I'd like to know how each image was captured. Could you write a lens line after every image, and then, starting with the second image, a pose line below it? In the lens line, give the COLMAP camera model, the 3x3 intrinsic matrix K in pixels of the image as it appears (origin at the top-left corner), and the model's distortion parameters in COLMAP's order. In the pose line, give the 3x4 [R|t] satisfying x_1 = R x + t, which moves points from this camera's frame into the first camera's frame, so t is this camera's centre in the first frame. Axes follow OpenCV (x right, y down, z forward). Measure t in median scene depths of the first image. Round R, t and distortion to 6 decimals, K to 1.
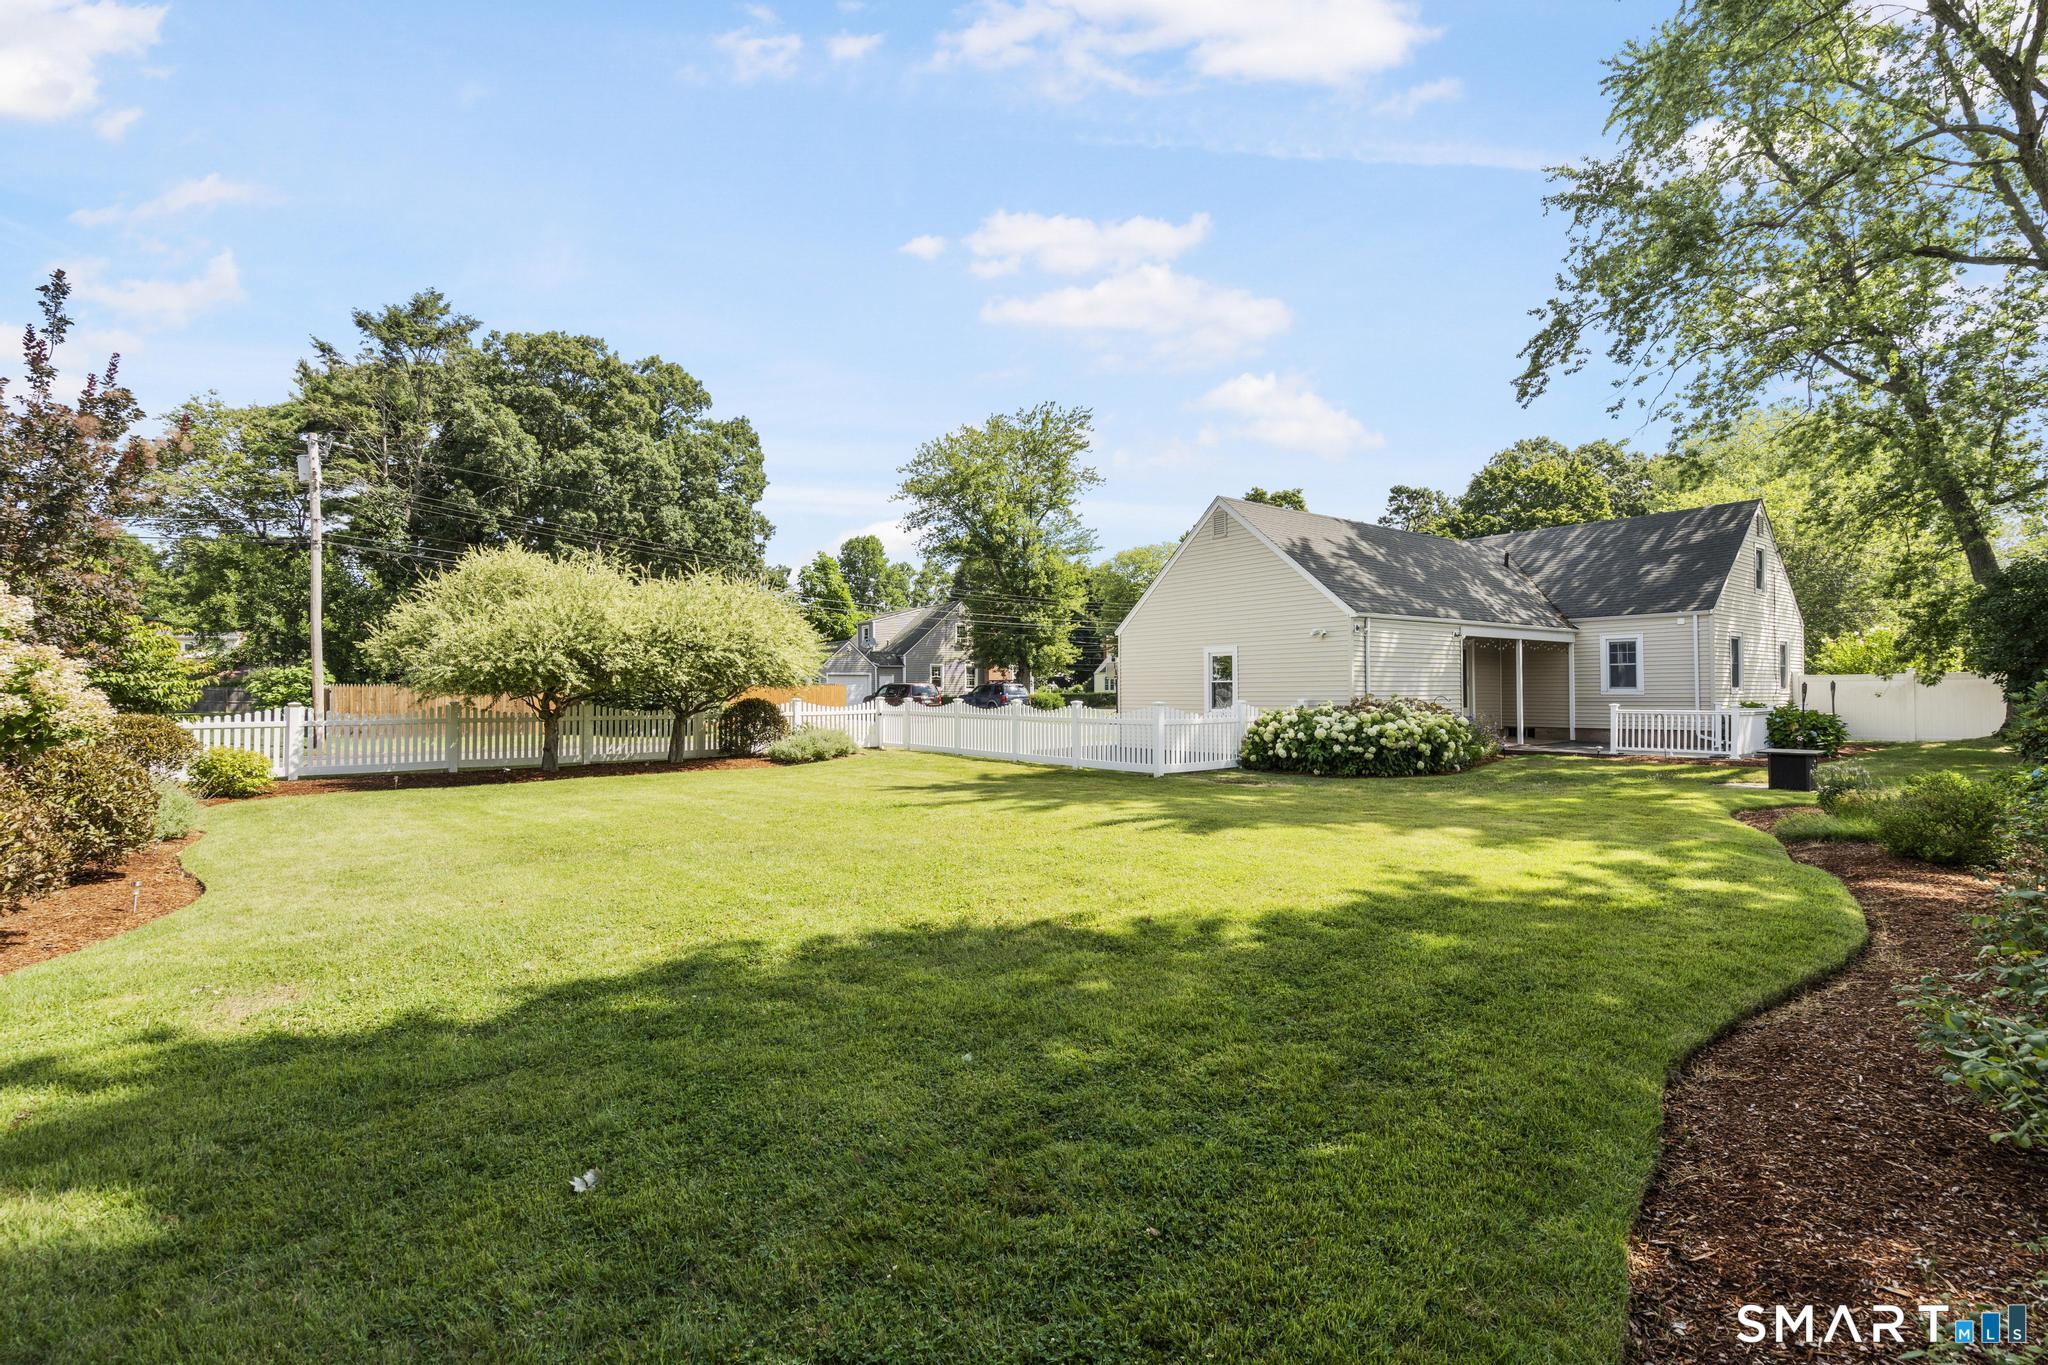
lens RADIAL K [[946.2, 0, 1015.0], [0, 946.2, 680.7], [0, 0, 1]] dist [0.005391, -0.000763]
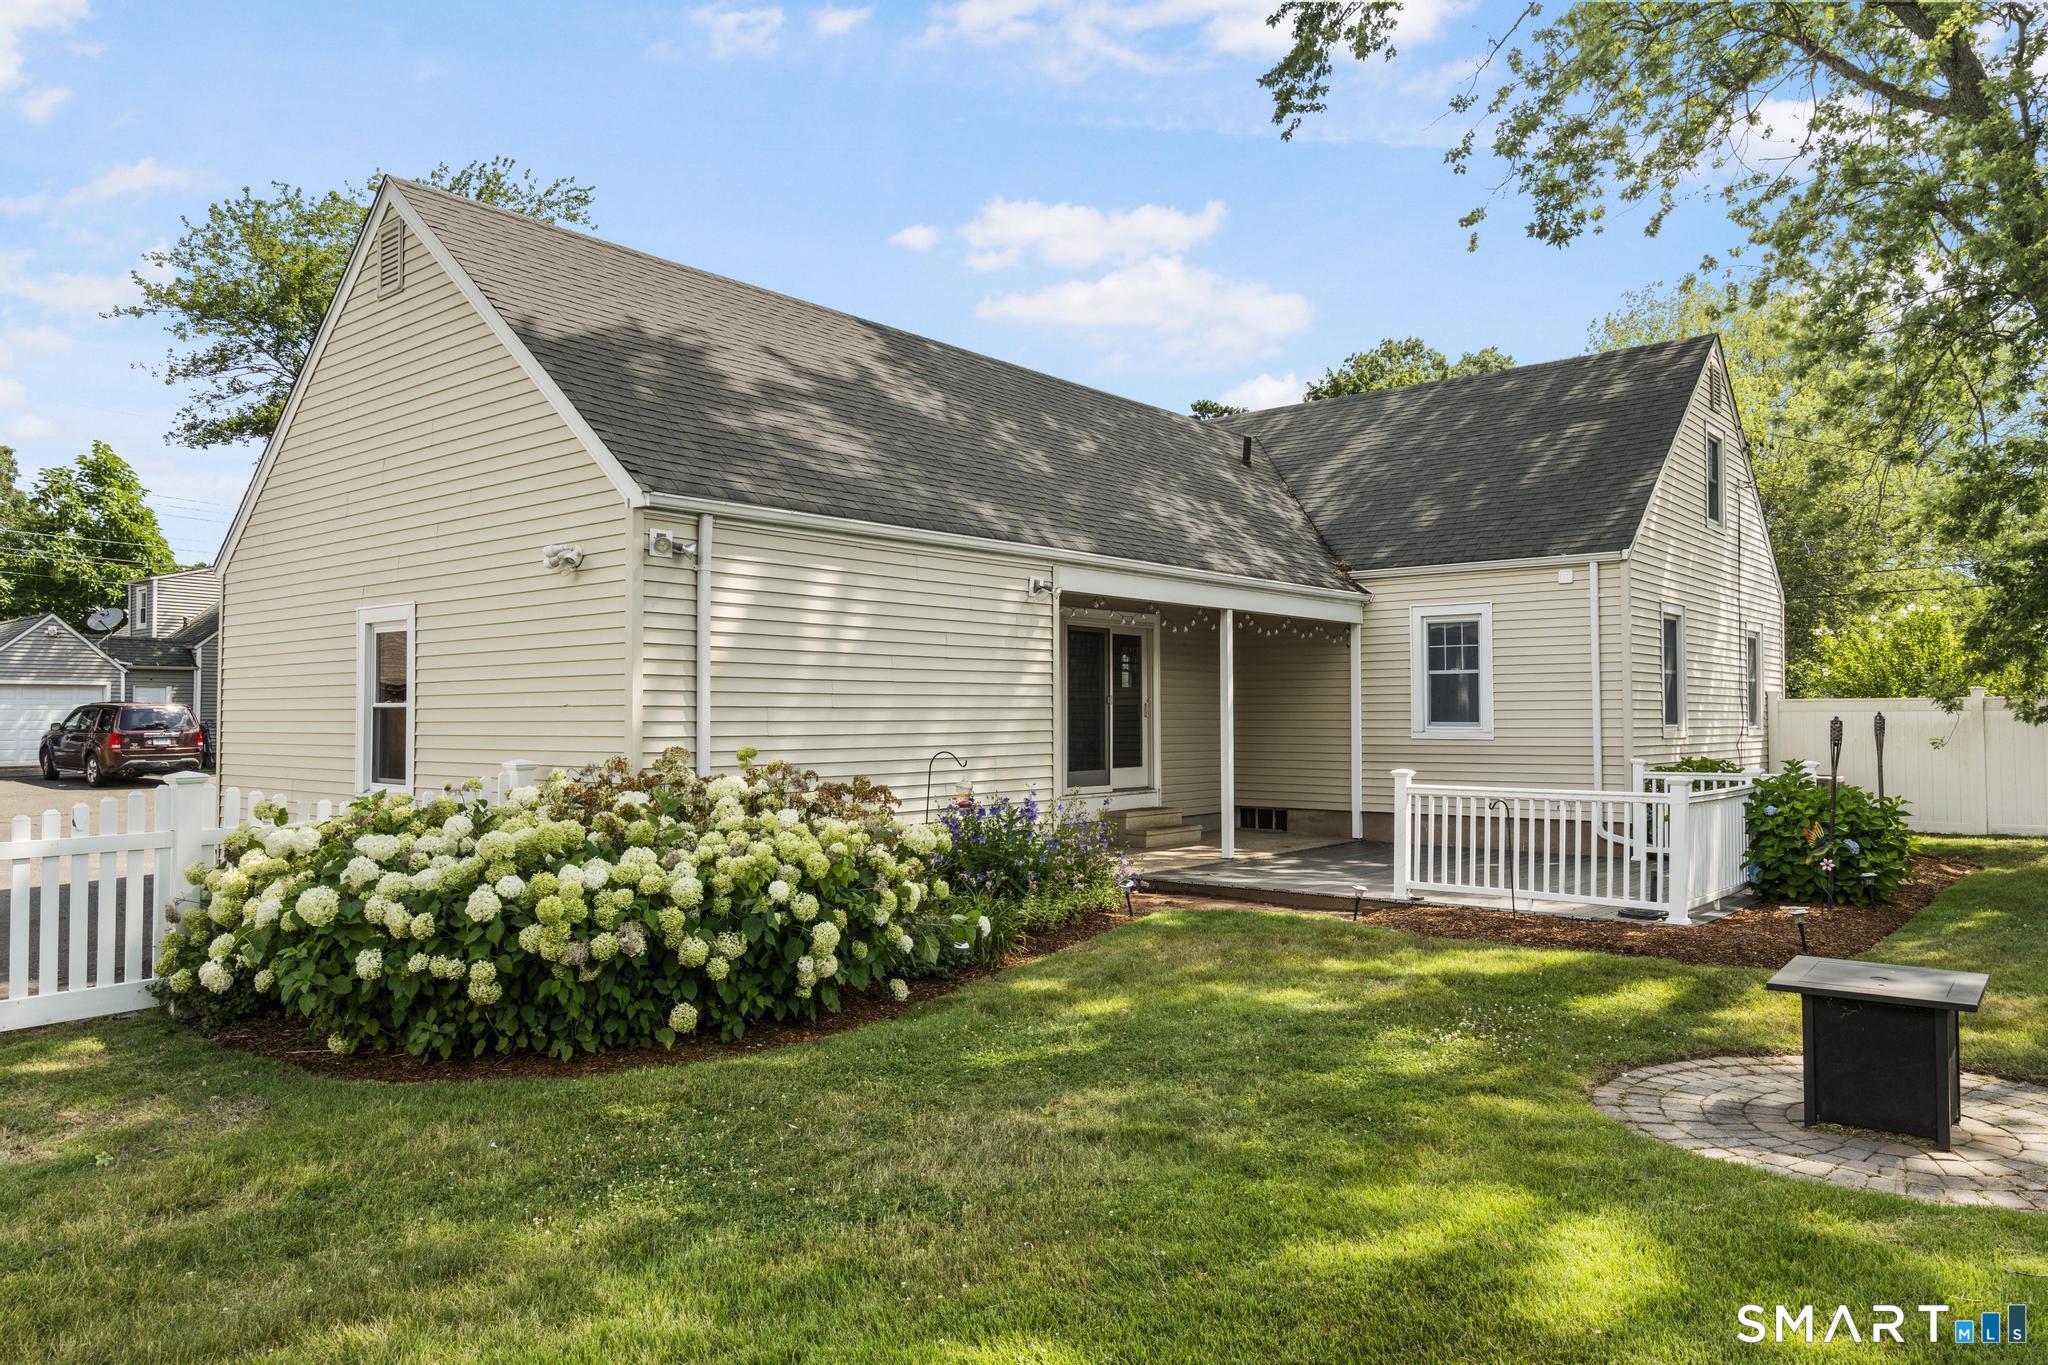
lens RADIAL K [[1368.1, 0, 1028.2], [0, 1368.1, 687.9], [0, 0, 1]] dist [0.002711, 0.005567]
pose [[0.976599, 0.009063, 0.214879, 0.308917], [-0.007340, 0.999934, -0.008815, -0.002505], [-0.214945, 0.007031, 0.976601, 0.414655]]
